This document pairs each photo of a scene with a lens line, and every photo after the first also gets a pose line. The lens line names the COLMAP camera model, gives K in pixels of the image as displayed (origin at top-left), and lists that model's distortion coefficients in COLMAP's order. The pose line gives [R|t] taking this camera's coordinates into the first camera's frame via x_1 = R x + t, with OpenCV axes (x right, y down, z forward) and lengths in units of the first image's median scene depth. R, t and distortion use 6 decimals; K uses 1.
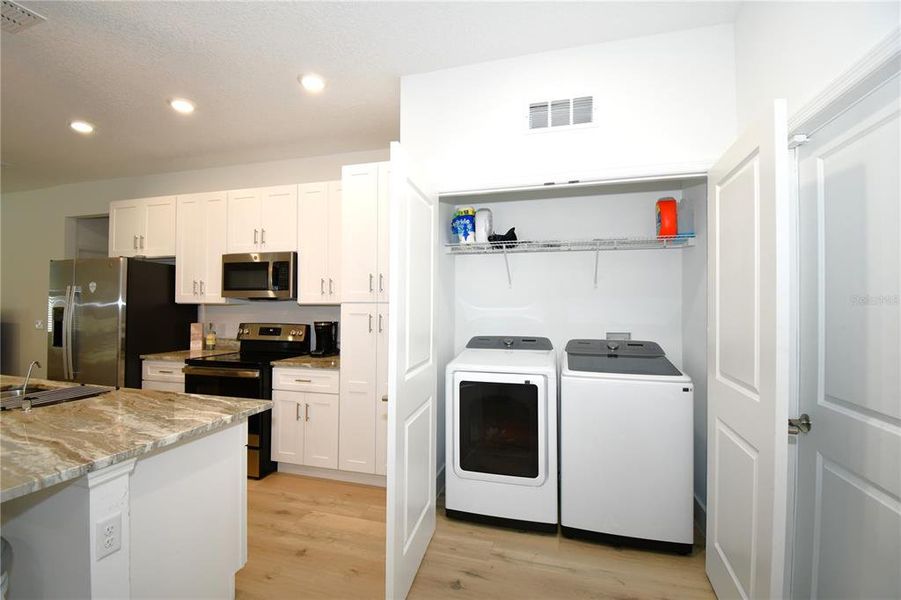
lens RADIAL K [[400.8, 0, 453.2], [0, 400.8, 299.1], [0, 0, 1]] dist [-0.001176, -0.011966]
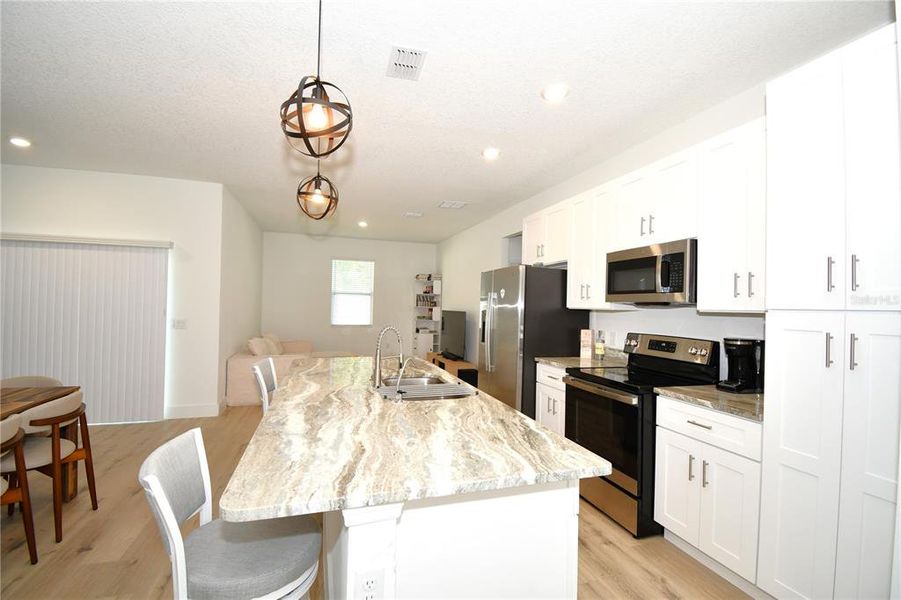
lens RADIAL K [[398.5, 0, 446.1], [0, 398.5, 300.5], [0, 0, 1]] dist [0.003517, -0.010382]
pose [[0.540110, -0.005086, -0.841579, -0.033600], [-0.006125, 0.999932, -0.009974, 0.003226], [0.841572, 0.010541, 0.540042, 0.244425]]
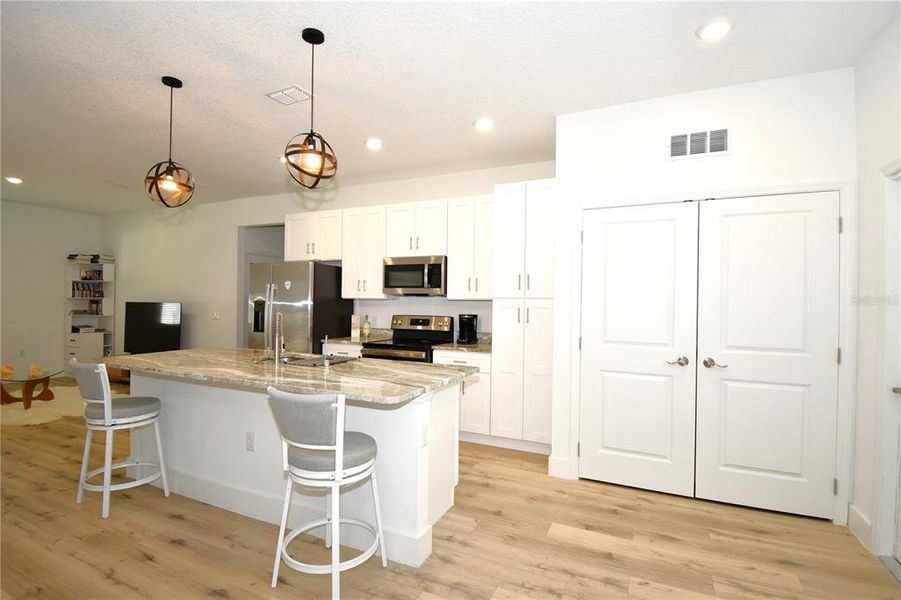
lens RADIAL K [[437.8, 0, 450.0], [0, 437.8, 300.0], [0, 0, 1]] dist [0.002150, -0.005610]
pose [[0.986148, 0.006917, -0.165724, -0.165326], [-0.005836, 0.999958, 0.007012, 0.005405], [0.165766, -0.005948, 0.986147, -0.289840]]
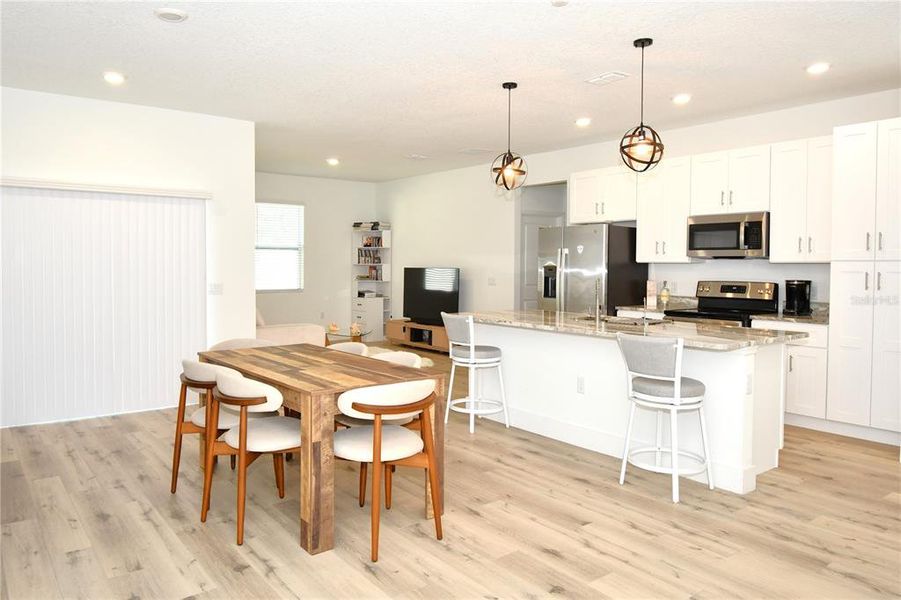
lens RADIAL K [[639.6, 0, 411.4], [0, 639.6, 281.9], [0, 0, 1]] dist [0.012066, -0.026560]
pose [[0.779755, 0.015746, -0.625887, -0.078210], [0.009526, 0.999270, 0.037007, -0.007242], [0.626012, -0.034818, 0.779036, -0.857965]]
